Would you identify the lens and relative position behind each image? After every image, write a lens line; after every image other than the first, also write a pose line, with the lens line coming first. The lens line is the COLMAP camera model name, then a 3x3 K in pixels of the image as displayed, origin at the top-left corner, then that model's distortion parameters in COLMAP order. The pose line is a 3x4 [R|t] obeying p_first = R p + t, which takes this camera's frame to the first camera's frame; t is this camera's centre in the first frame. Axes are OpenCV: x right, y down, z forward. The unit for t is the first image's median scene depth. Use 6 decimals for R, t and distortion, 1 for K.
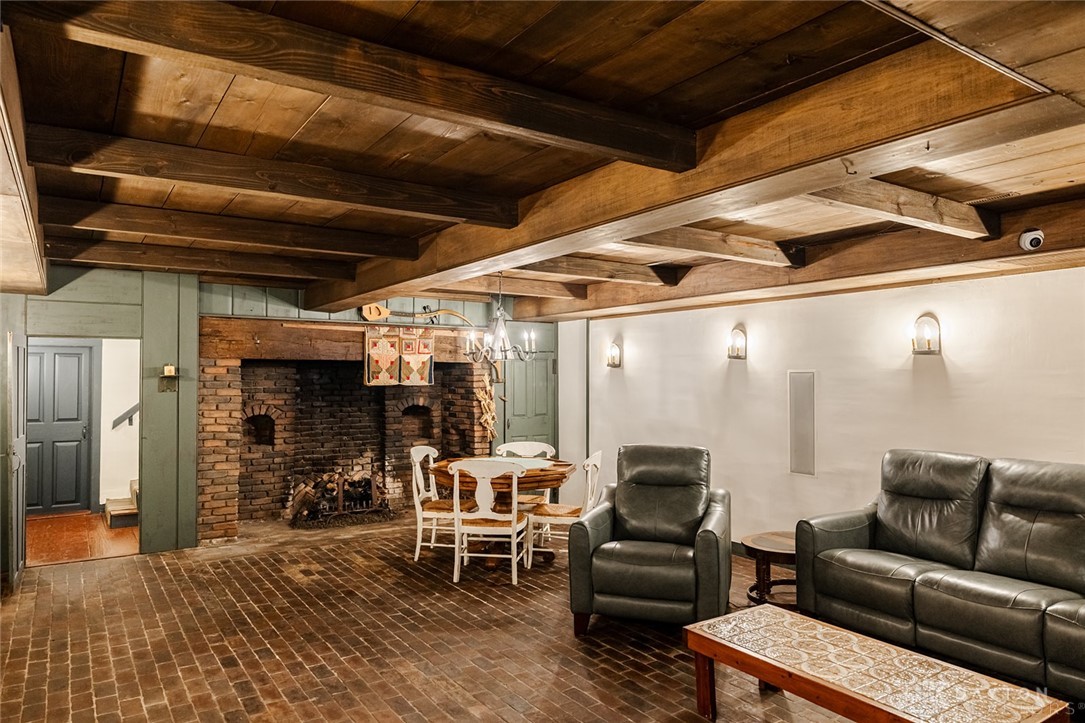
lens RADIAL K [[709.7, 0, 542.5], [0, 709.7, 361.5], [0, 0, 1]] dist [-0.001509, -0.001525]
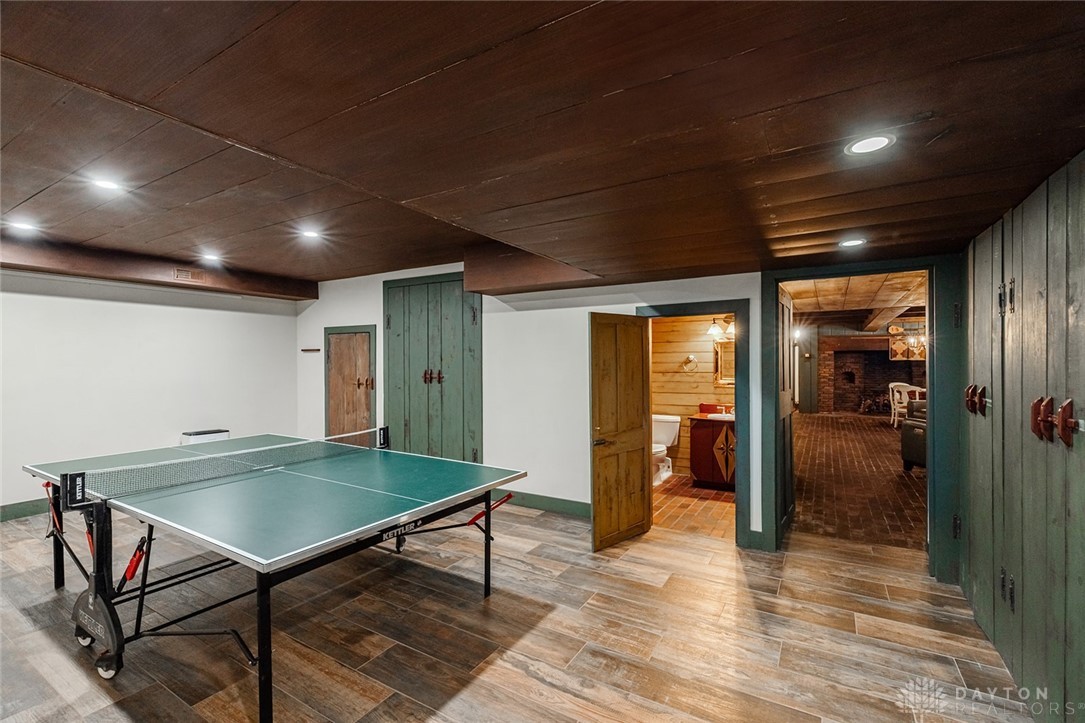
lens RADIAL K [[470.9, 0, 537.7], [0, 470.9, 358.4], [0, 0, 1]] dist [0.000483, 0.000185]
pose [[0.416815, -0.007022, -0.908964, 0.819029], [0.022714, 0.999738, 0.002692, -0.005447], [0.908707, -0.021769, 0.416866, -0.895012]]
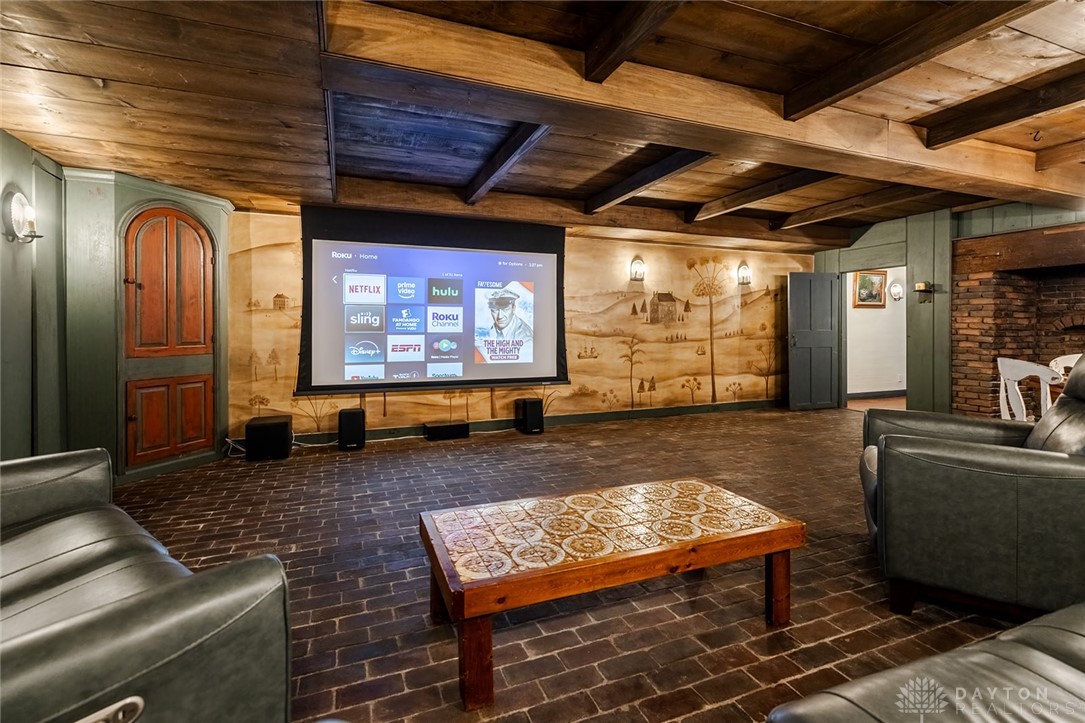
lens RADIAL K [[476.4, 0, 541.1], [0, 476.4, 327.4], [0, 0, 1]] dist [0.000365, 0.000098]
pose [[-0.221690, -0.002719, -0.975113, 0.477595], [0.022535, 0.999715, -0.007911, 0.075961], [0.974857, -0.023728, -0.221565, 0.471735]]
